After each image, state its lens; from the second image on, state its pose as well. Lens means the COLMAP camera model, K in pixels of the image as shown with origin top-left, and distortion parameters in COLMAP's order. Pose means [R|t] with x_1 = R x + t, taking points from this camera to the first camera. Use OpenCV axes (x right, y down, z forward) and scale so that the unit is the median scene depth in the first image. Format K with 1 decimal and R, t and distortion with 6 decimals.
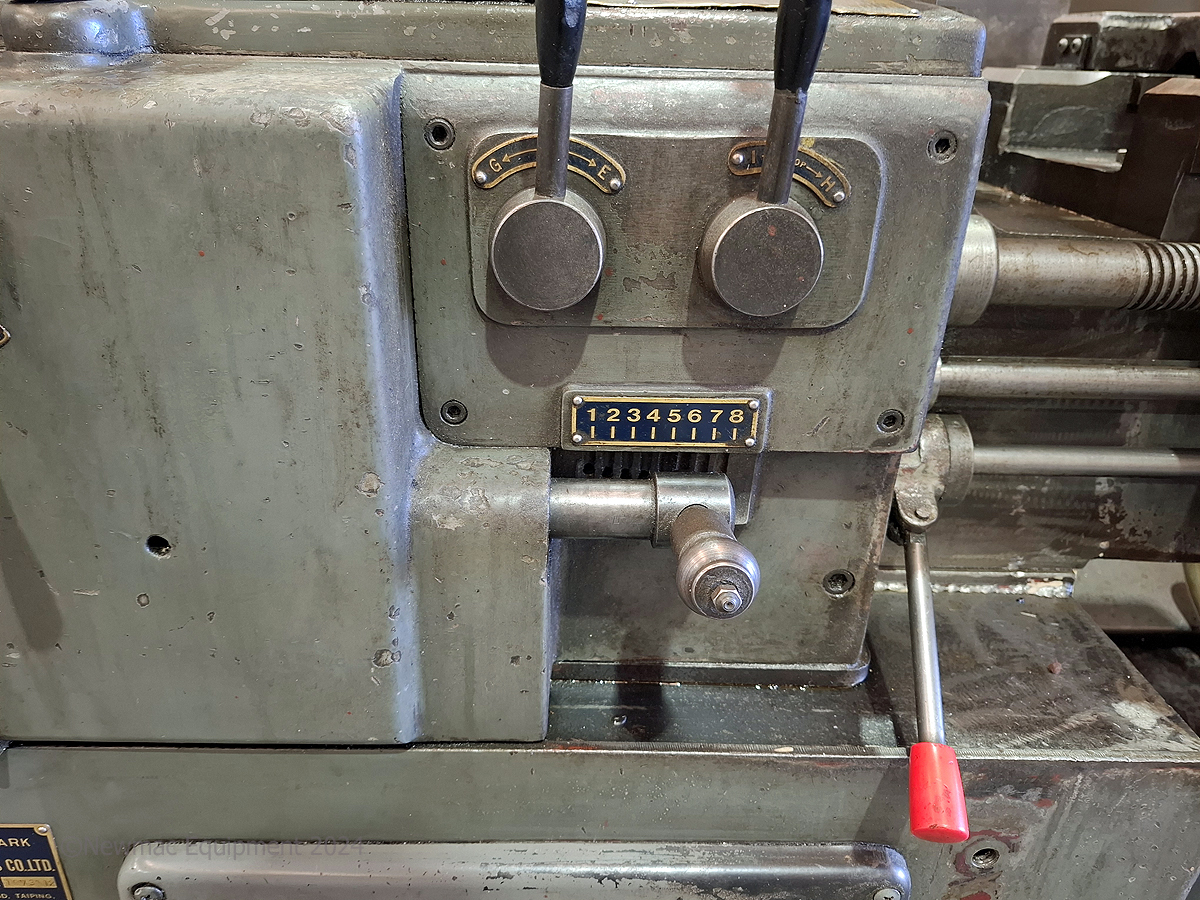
lens RADIAL K [[843.1, 0, 578.0], [0, 843.1, 449.6], [0, 0, 1]] dist [0.064521, -0.076278]
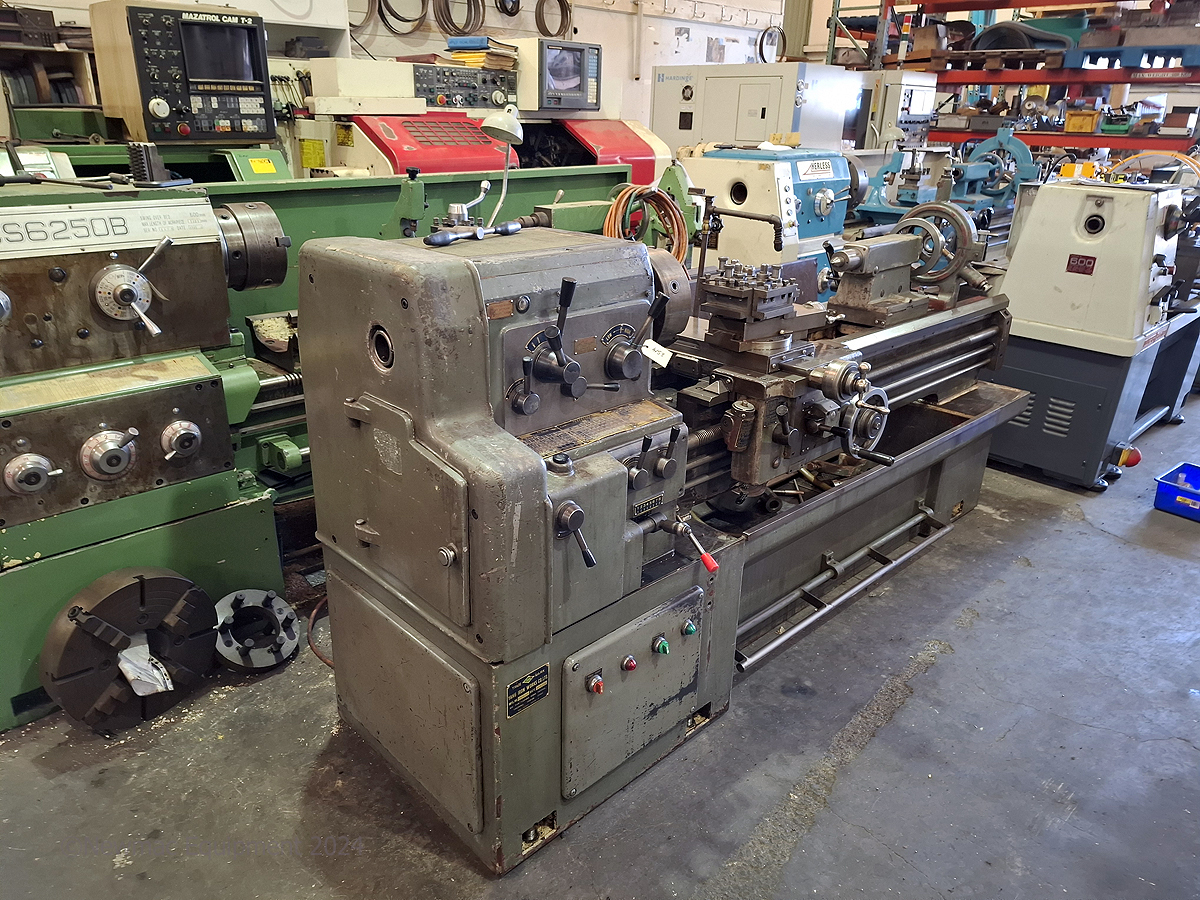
lens RADIAL K [[843.1, 0, 592.5], [0, 843.1, 428.3], [0, 0, 1]] dist [0.064521, -0.076278]
pose [[0.729789, -0.248533, 0.636898, -2.543674], [0.287994, 0.956652, 0.043311, -0.623735], [-0.620055, 0.151815, 0.769730, -2.062709]]
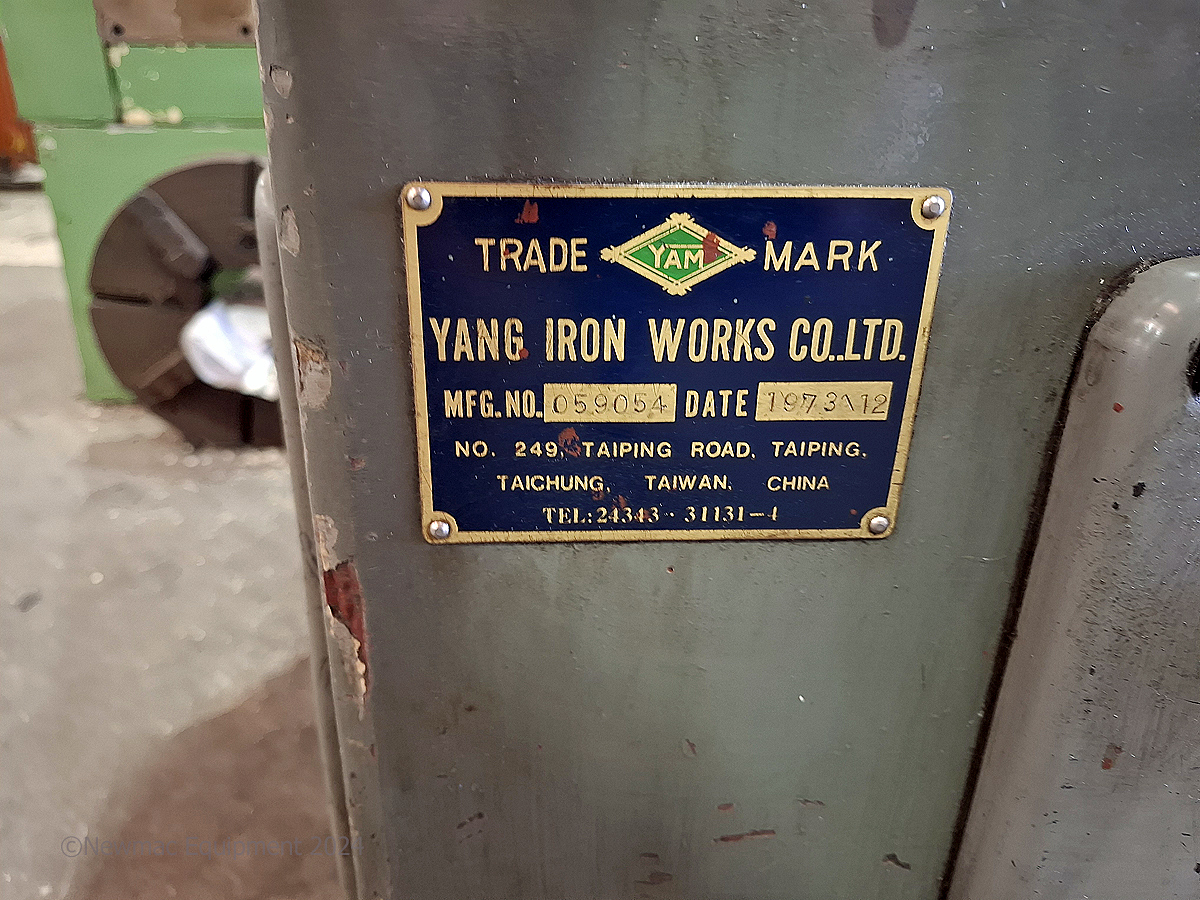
lens RADIAL K [[843.1, 0, 597.7], [0, 843.1, 445.7], [0, 0, 1]] dist [0.064521, -0.076278]
pose [[0.998666, -0.024092, 0.045673, -0.790262], [0.026540, 0.998201, -0.053764, 0.563516], [-0.044296, 0.054905, 0.997509, 0.638434]]
